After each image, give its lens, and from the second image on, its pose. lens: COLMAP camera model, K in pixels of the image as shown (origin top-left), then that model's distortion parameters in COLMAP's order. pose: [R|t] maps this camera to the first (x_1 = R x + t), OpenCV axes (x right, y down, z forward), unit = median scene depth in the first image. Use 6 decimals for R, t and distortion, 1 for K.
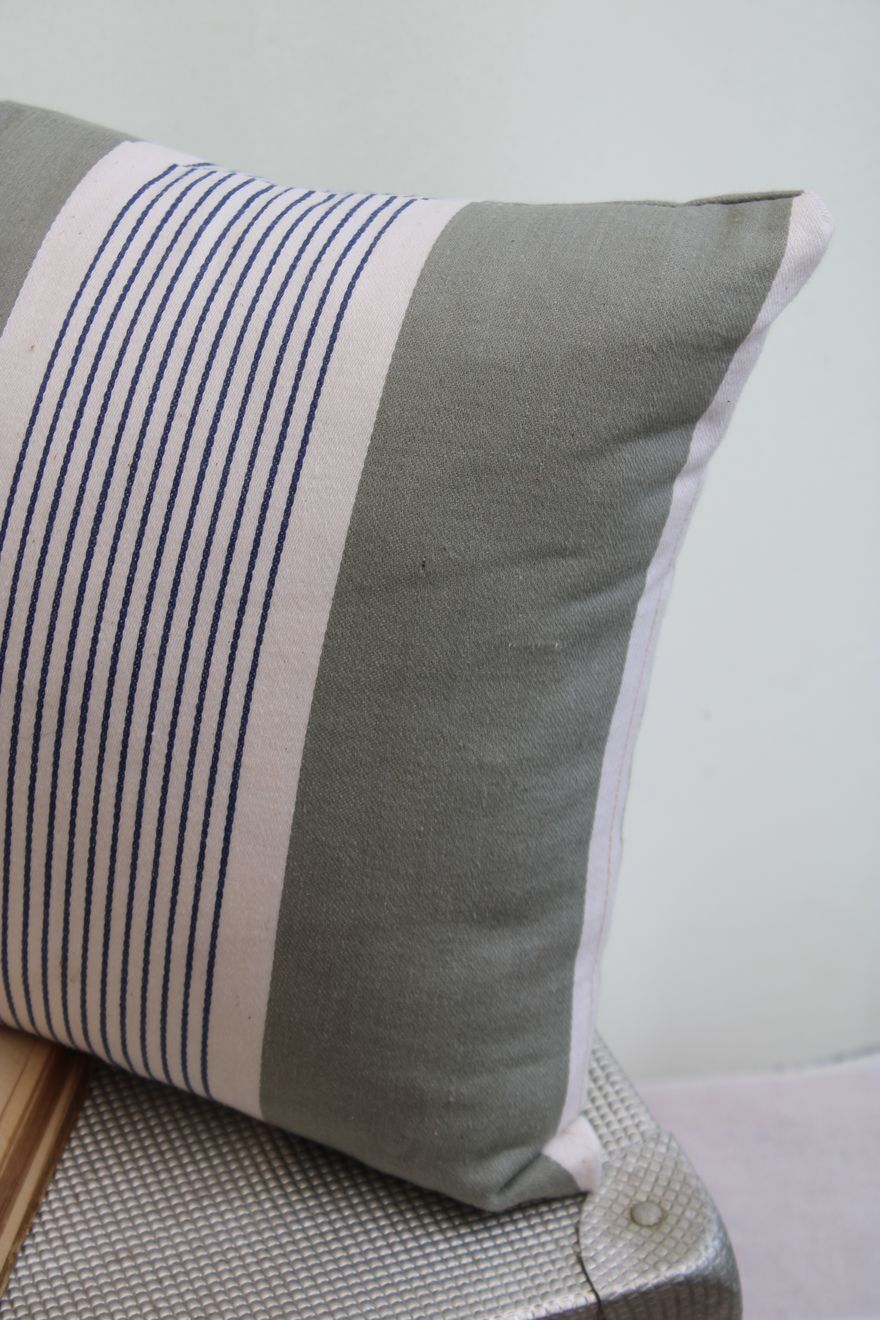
lens RADIAL K [[3314.4, 0, 437.4], [0, 3314.4, 662.5], [0, 0, 1]] dist [0.159150, 0.000000]
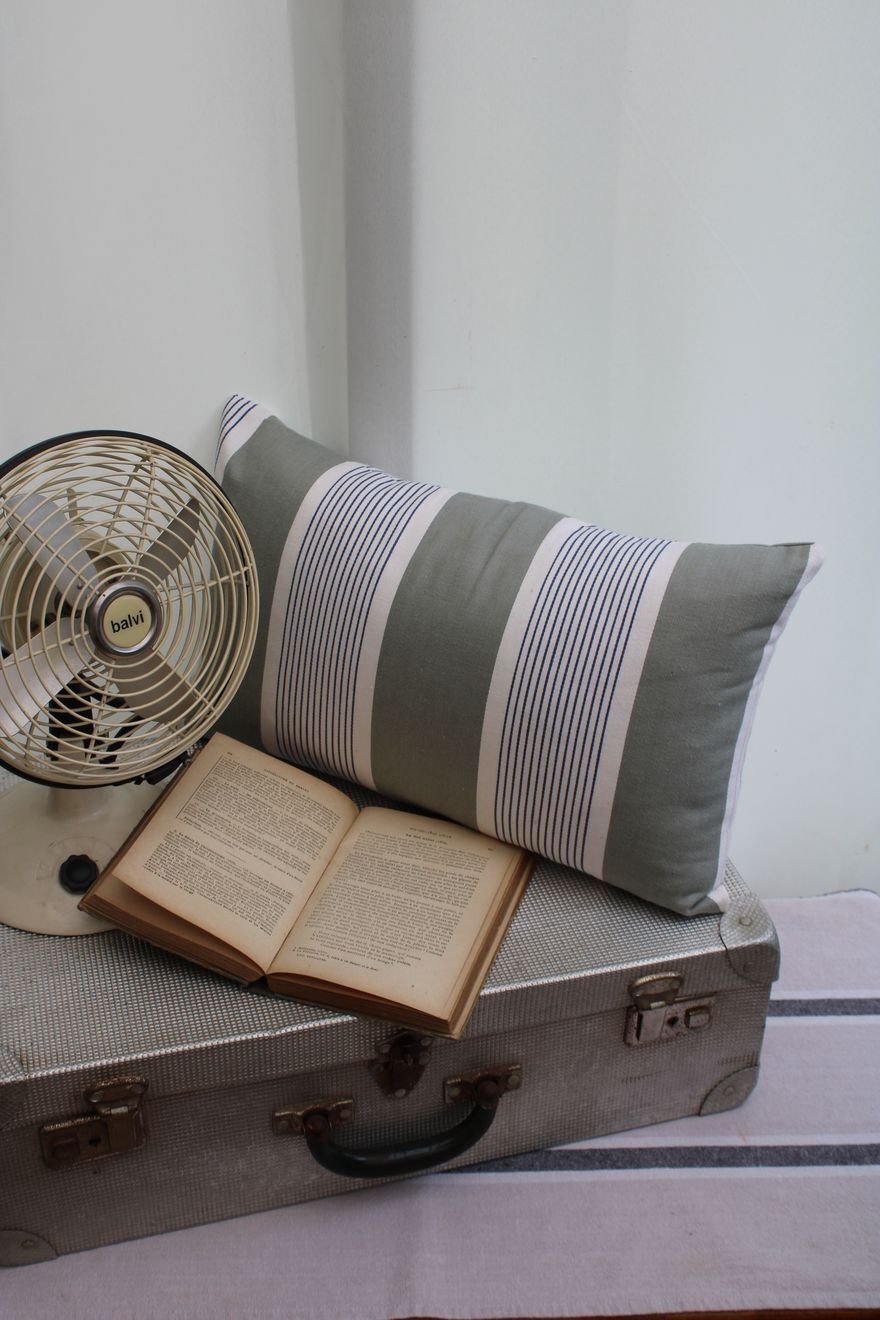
lens RADIAL K [[1746.1, 0, 438.8], [0, 1746.1, 654.2], [0, 0, 1]] dist [-0.071354, 0.000000]
pose [[0.992790, 0.033561, -0.115069, -0.029022], [-0.041128, 0.997100, -0.064026, 0.053516], [0.112586, 0.068297, 0.991292, -0.440259]]
